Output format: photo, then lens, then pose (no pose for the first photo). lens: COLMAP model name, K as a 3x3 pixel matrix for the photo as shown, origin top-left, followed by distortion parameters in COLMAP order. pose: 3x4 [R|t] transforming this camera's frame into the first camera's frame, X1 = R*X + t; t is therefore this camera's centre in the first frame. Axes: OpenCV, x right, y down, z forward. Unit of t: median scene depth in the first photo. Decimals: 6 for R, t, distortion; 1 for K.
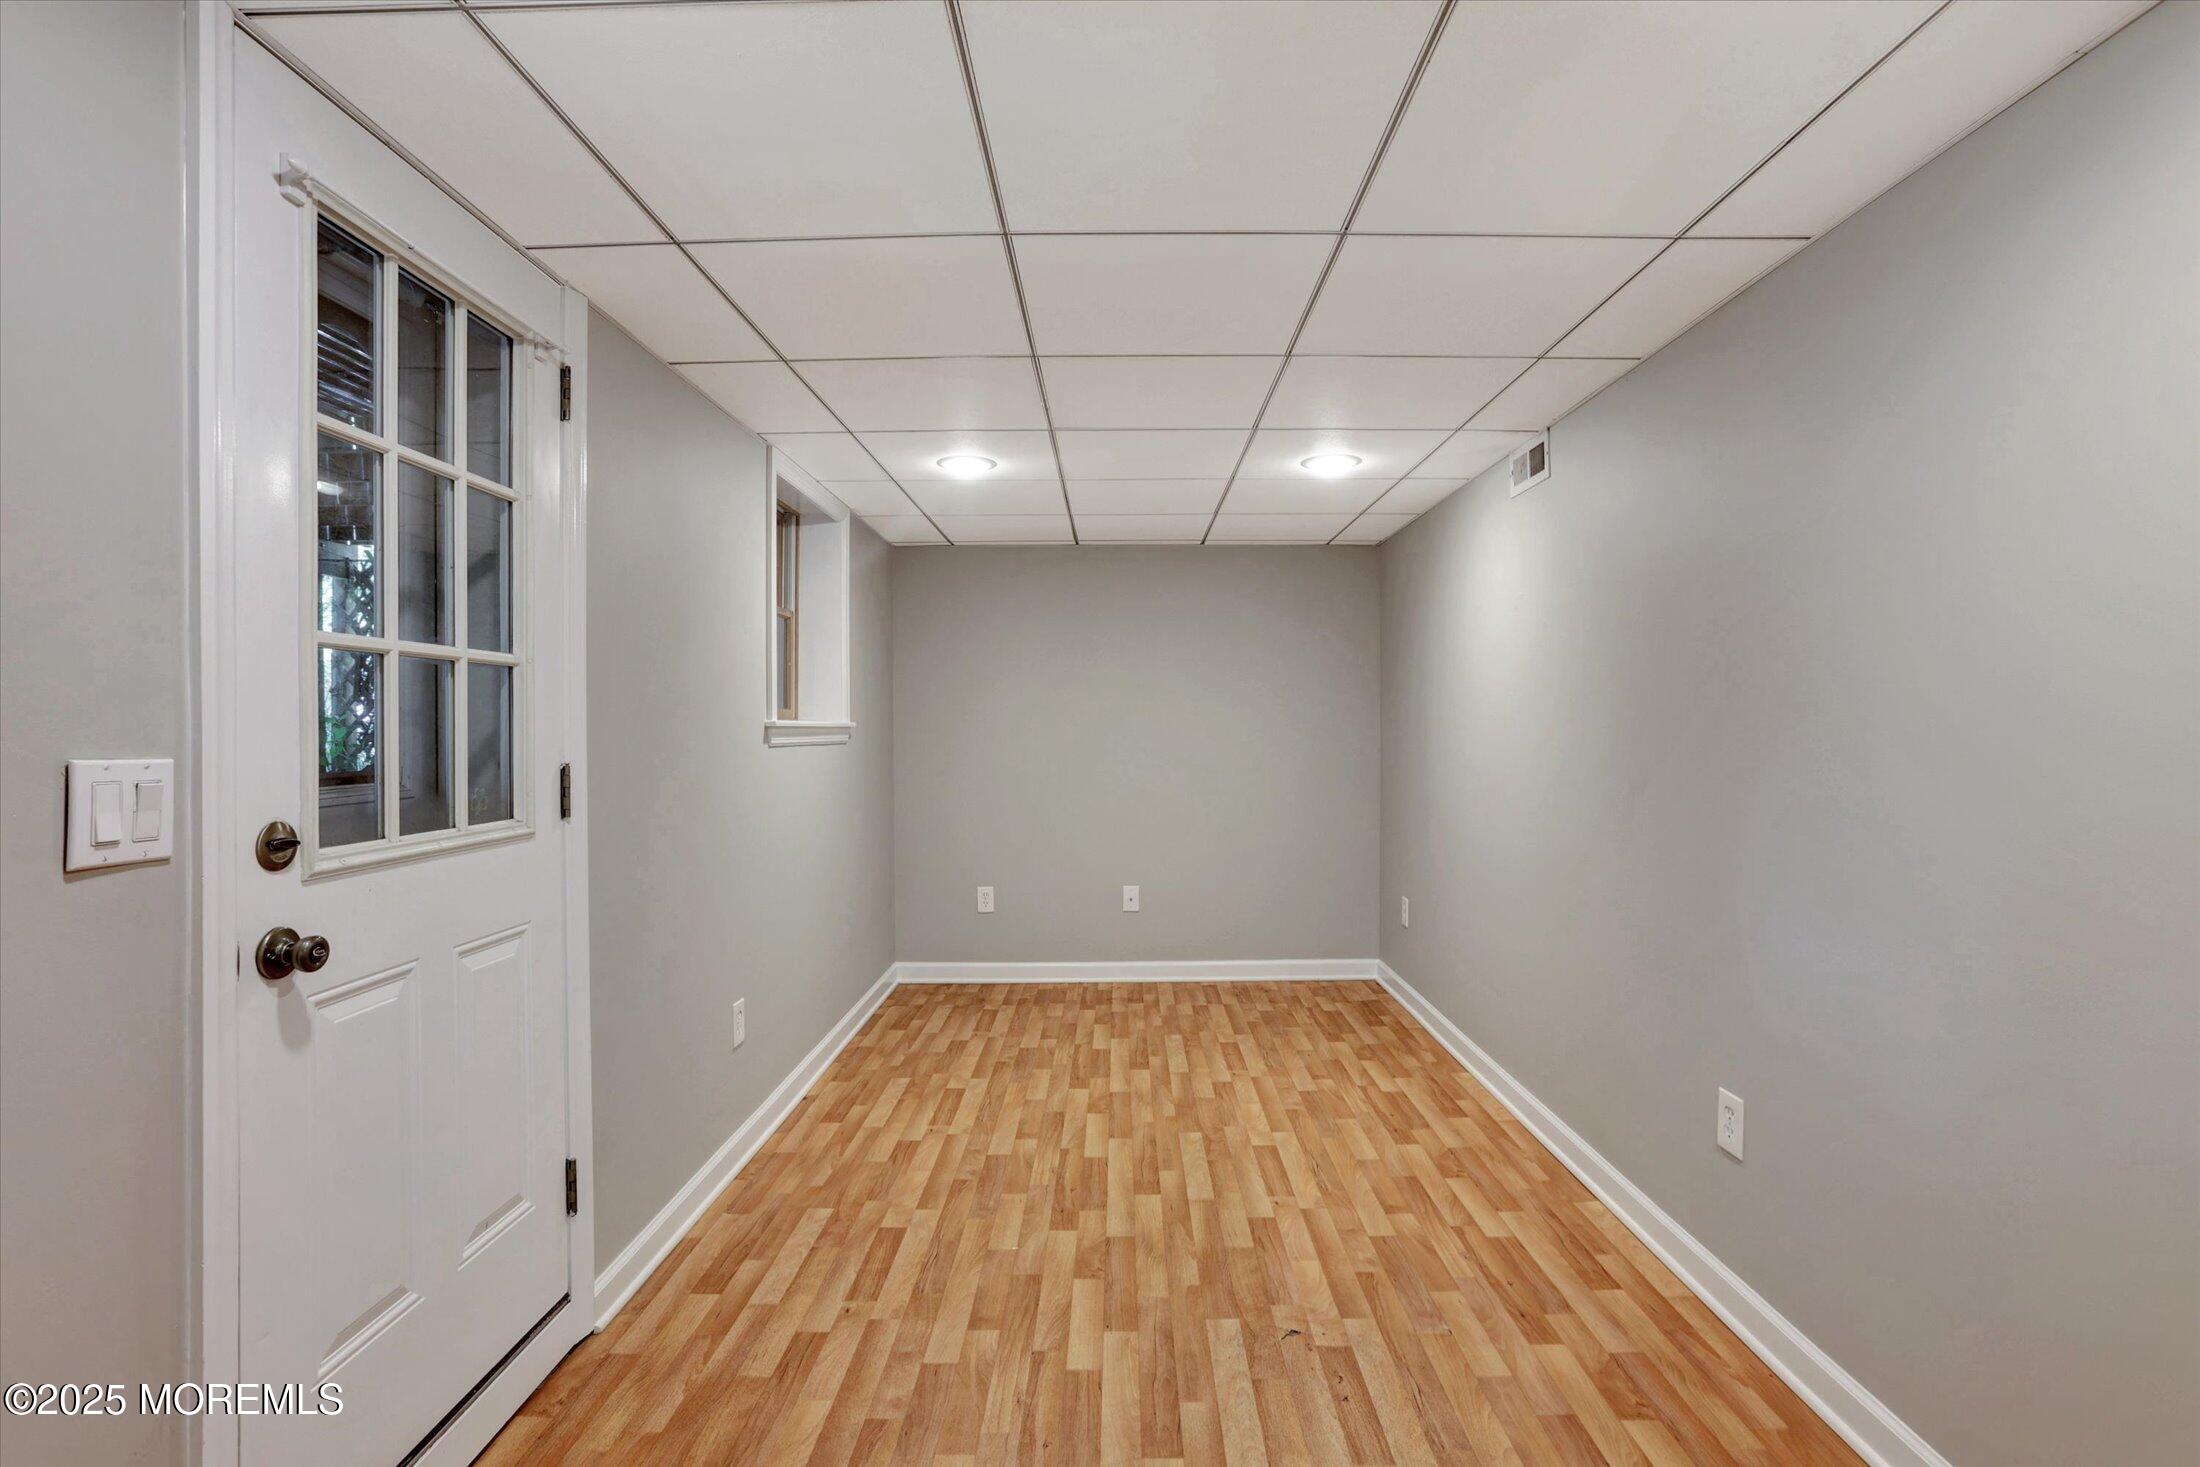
lens RADIAL K [[1007.4, 0, 1089.6], [0, 1007.4, 726.5], [0, 0, 1]] dist [-0.066011, 0.023217]
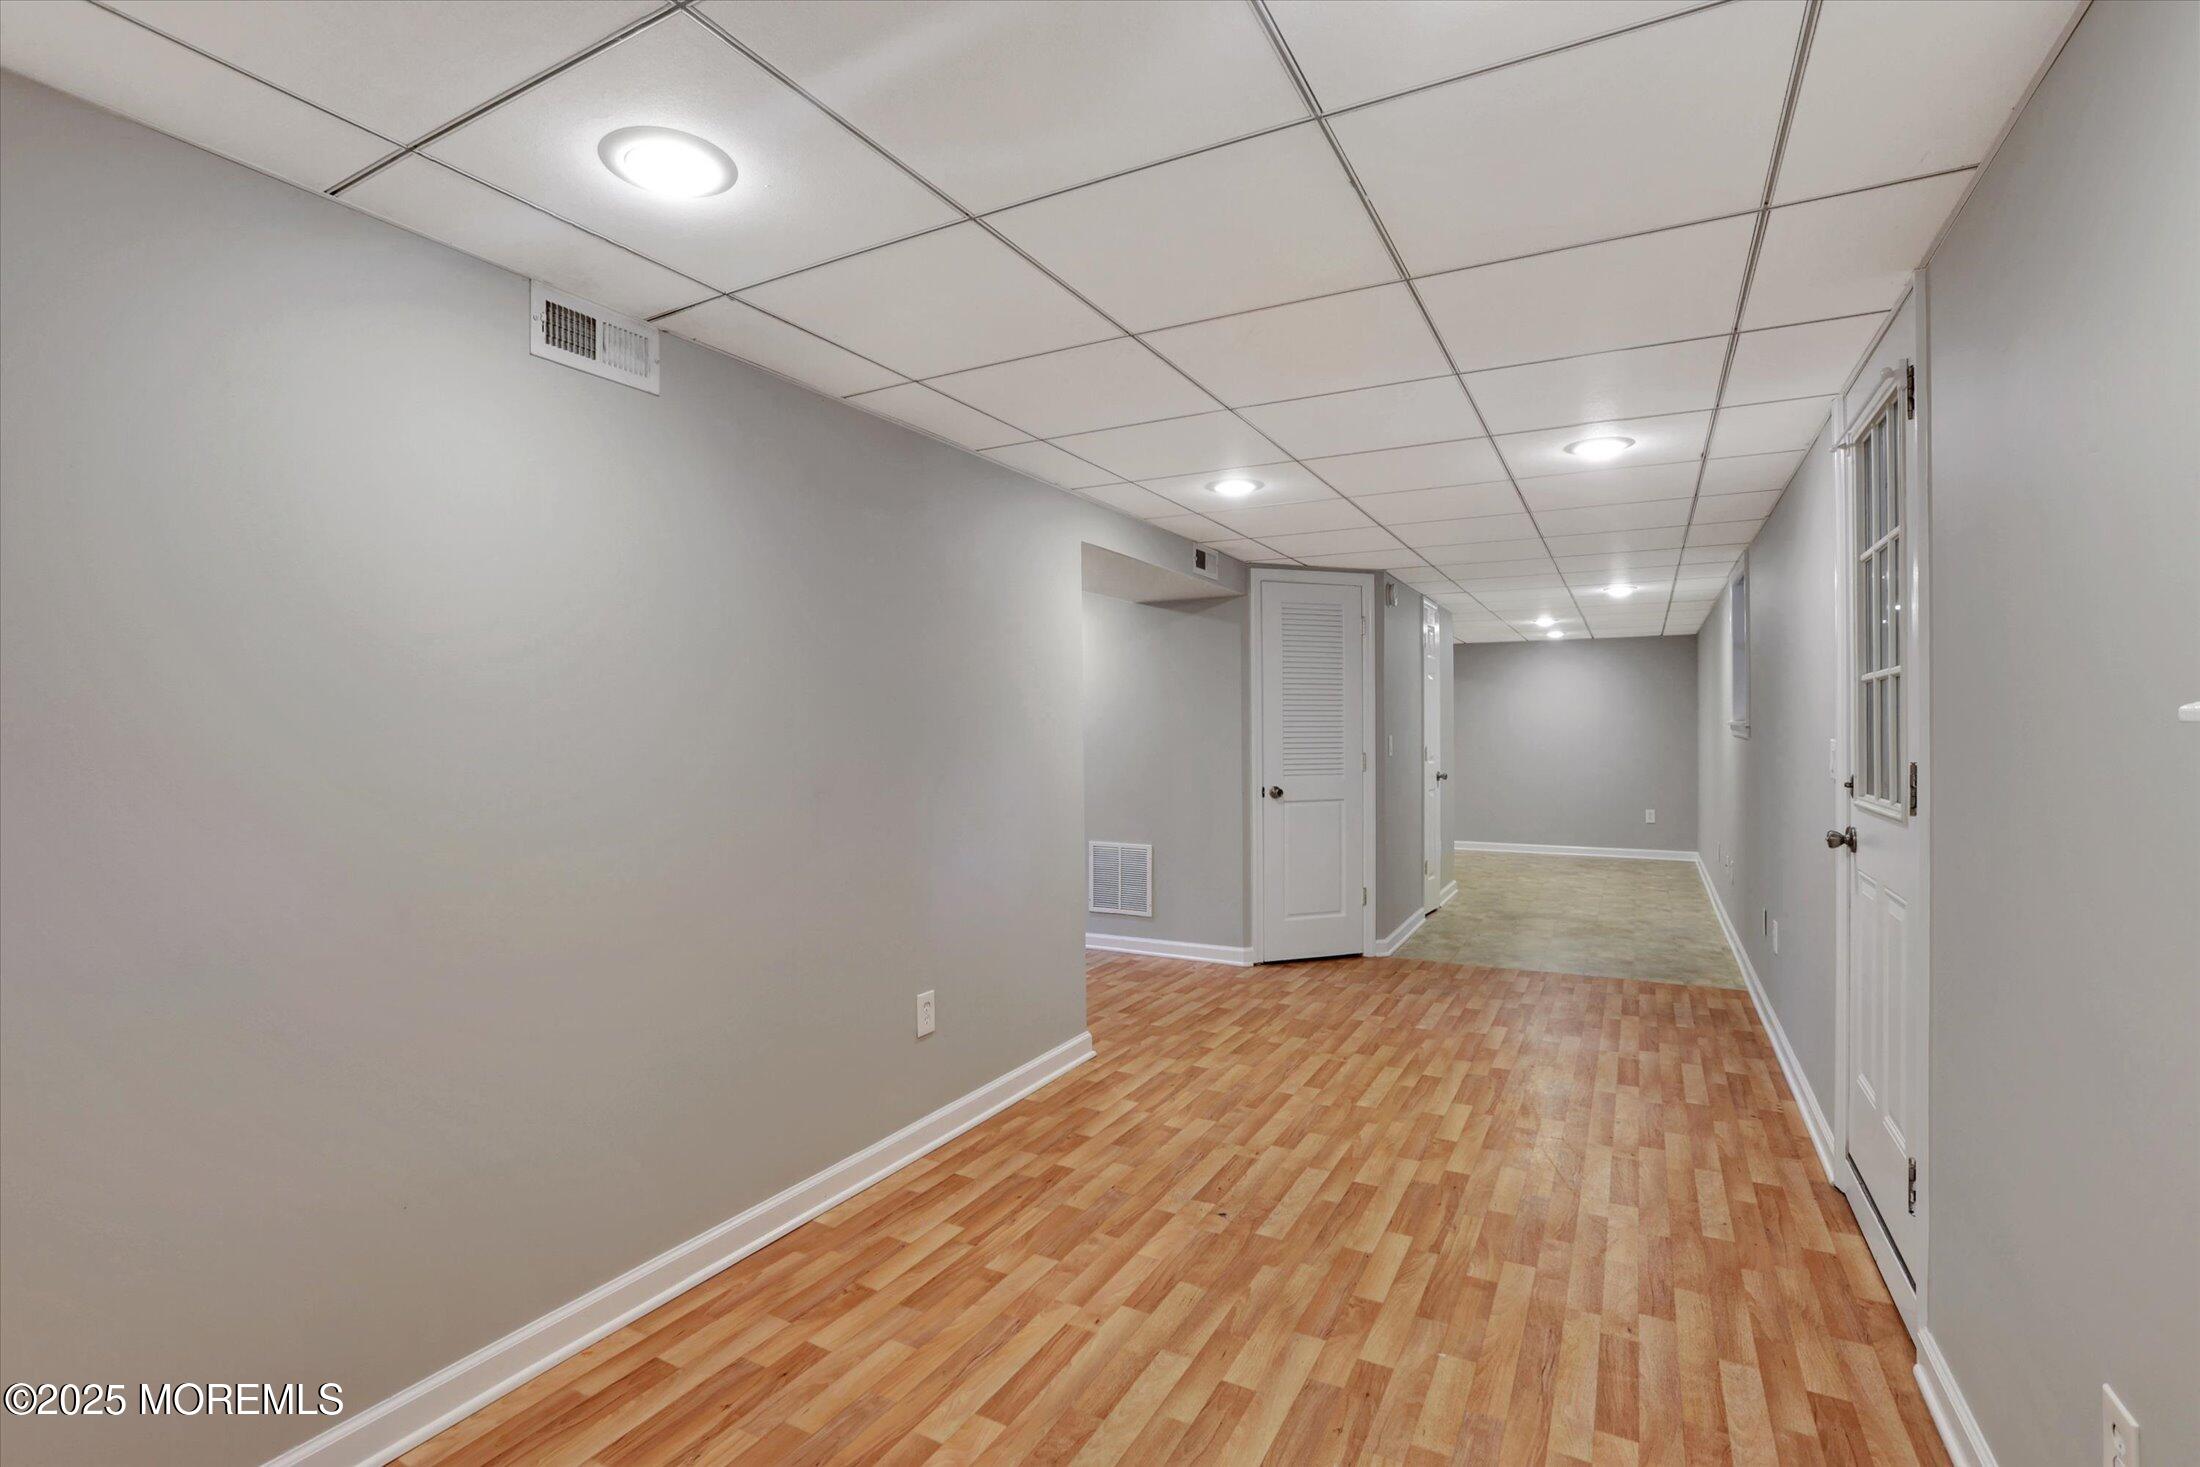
lens RADIAL K [[1014.4, 0, 1096.9], [0, 1014.4, 716.9], [0, 0, 1]] dist [-0.092464, 0.046031]
pose [[-0.891734, 0.014091, 0.452340, -0.214198], [0.006763, 0.999818, -0.017813, 0.003543], [-0.452509, -0.012825, -0.891668, 2.044824]]
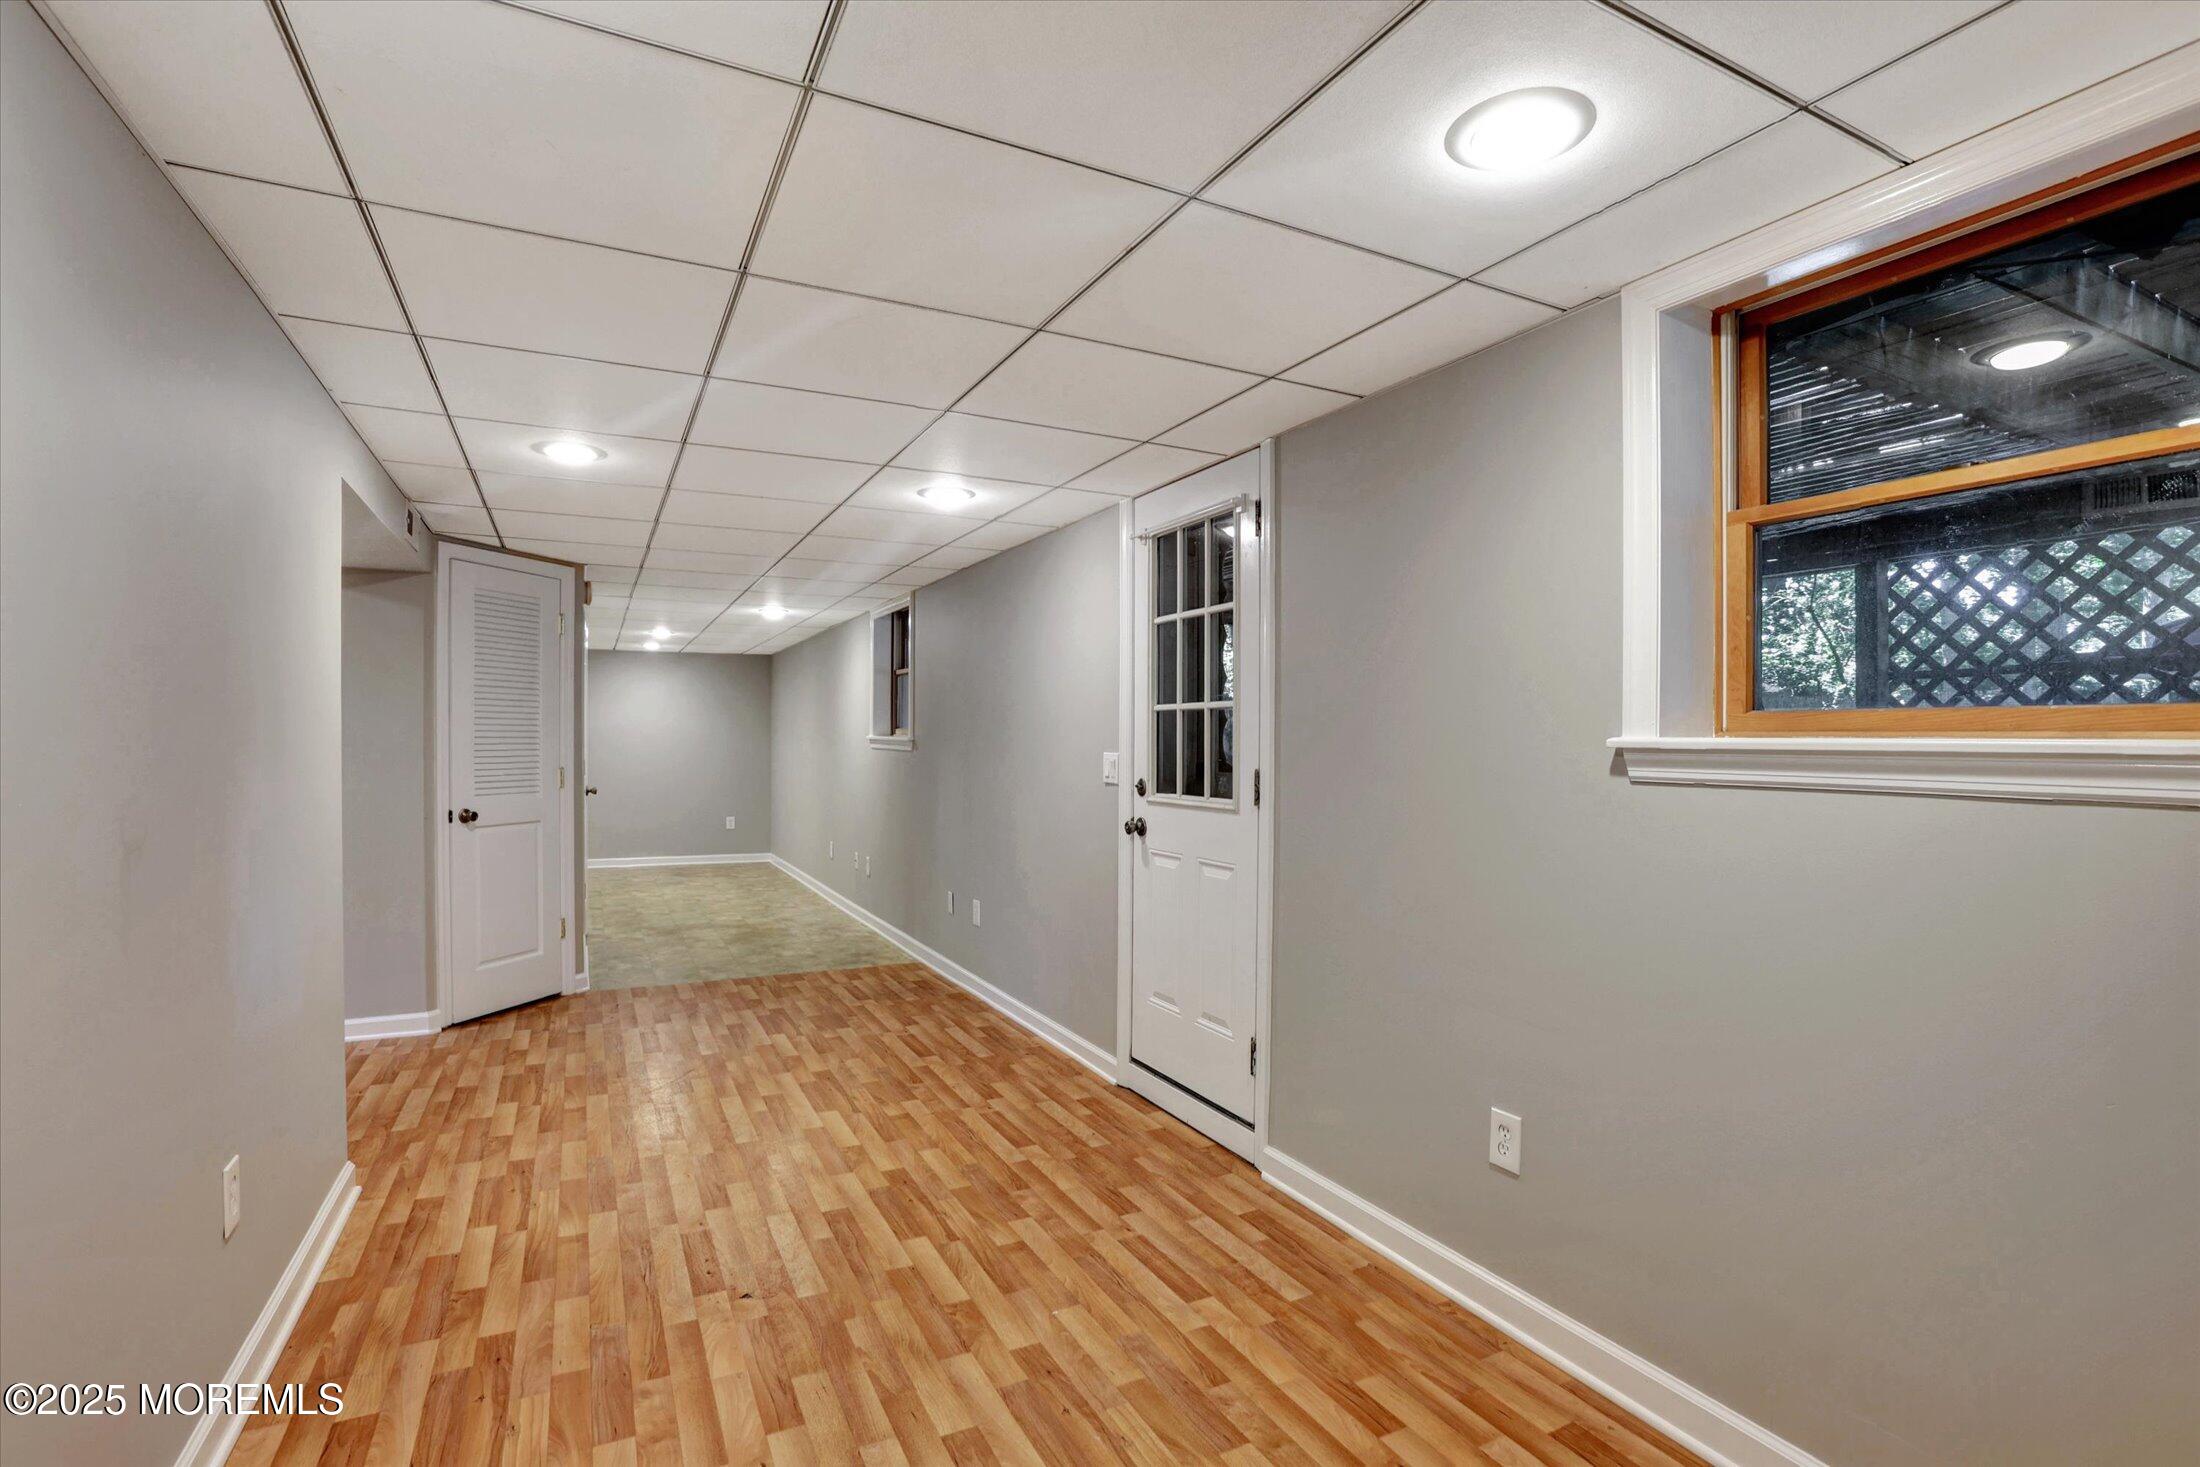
lens RADIAL K [[1007.4, 0, 1089.6], [0, 1007.4, 726.5], [0, 0, 1]] dist [-0.066011, 0.023217]
pose [[-0.877639, -0.005105, -0.479295, 0.370228], [0.001632, 0.999906, -0.013639, -0.005321], [0.479320, -0.012752, -0.877548, 1.996944]]
